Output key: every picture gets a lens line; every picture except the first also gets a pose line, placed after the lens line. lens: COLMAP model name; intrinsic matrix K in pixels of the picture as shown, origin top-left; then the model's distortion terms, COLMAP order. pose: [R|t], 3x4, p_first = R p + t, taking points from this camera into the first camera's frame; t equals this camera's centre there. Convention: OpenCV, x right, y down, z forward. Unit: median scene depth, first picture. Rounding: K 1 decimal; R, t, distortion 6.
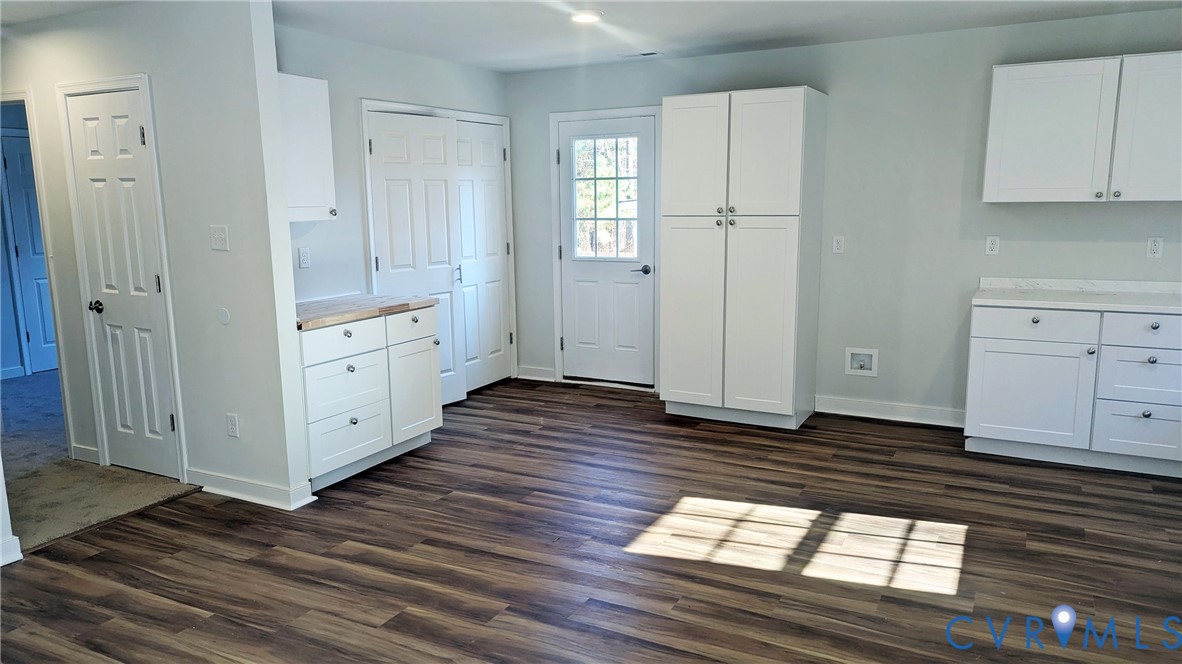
lens RADIAL K [[834.4, 0, 581.0], [0, 834.4, 330.5], [0, 0, 1]] dist [0.054025, 0.000553]
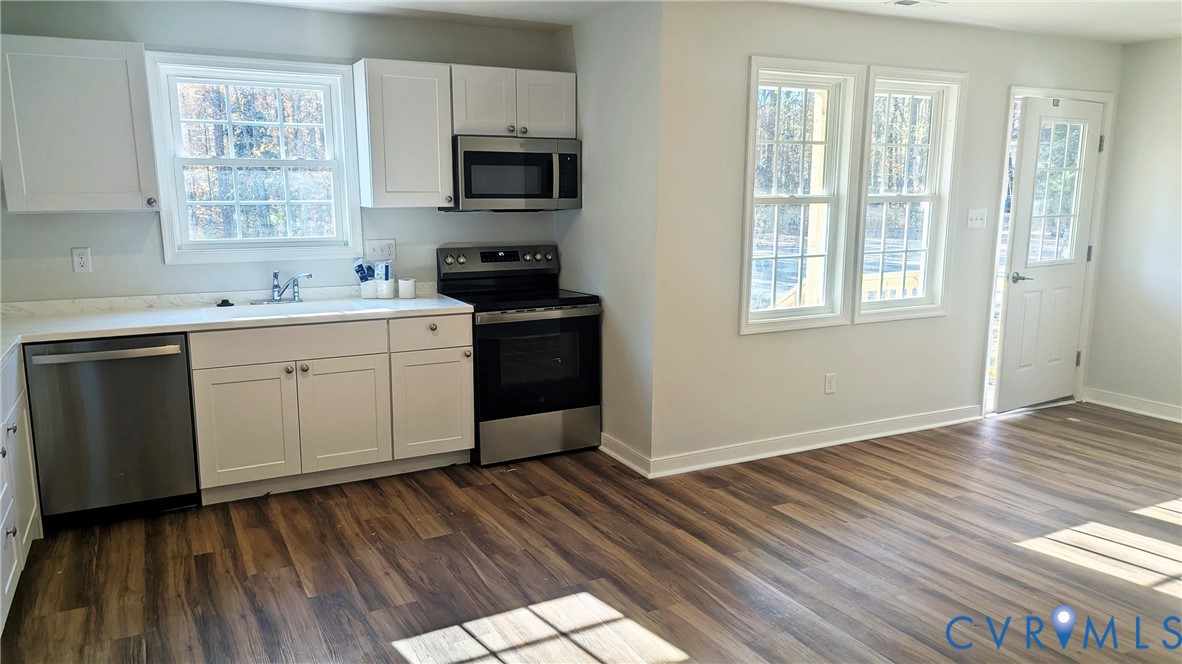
lens RADIAL K [[834.4, 0, 581.0], [0, 834.4, 330.5], [0, 0, 1]] dist [0.054025, 0.000553]
pose [[-0.834007, -0.075092, 0.546620, -0.061800], [0.103204, 0.951980, 0.288242, -0.236702], [-0.542015, 0.296810, -0.786208, 1.512424]]
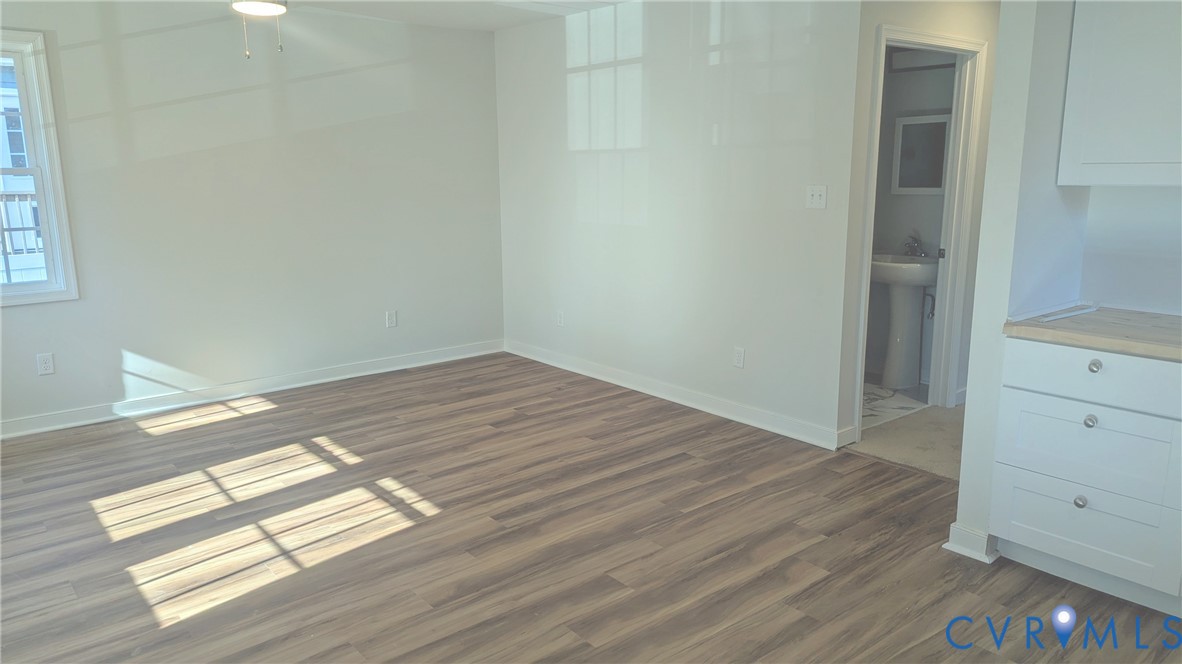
lens RADIAL K [[834.4, 0, 581.0], [0, 834.4, 330.5], [0, 0, 1]] dist [0.054025, 0.000553]
pose [[-0.369313, 0.204773, -0.906463, 0.547448], [-0.142213, 0.951478, 0.272883, -0.177493], [0.918359, 0.229690, -0.322272, 1.056510]]
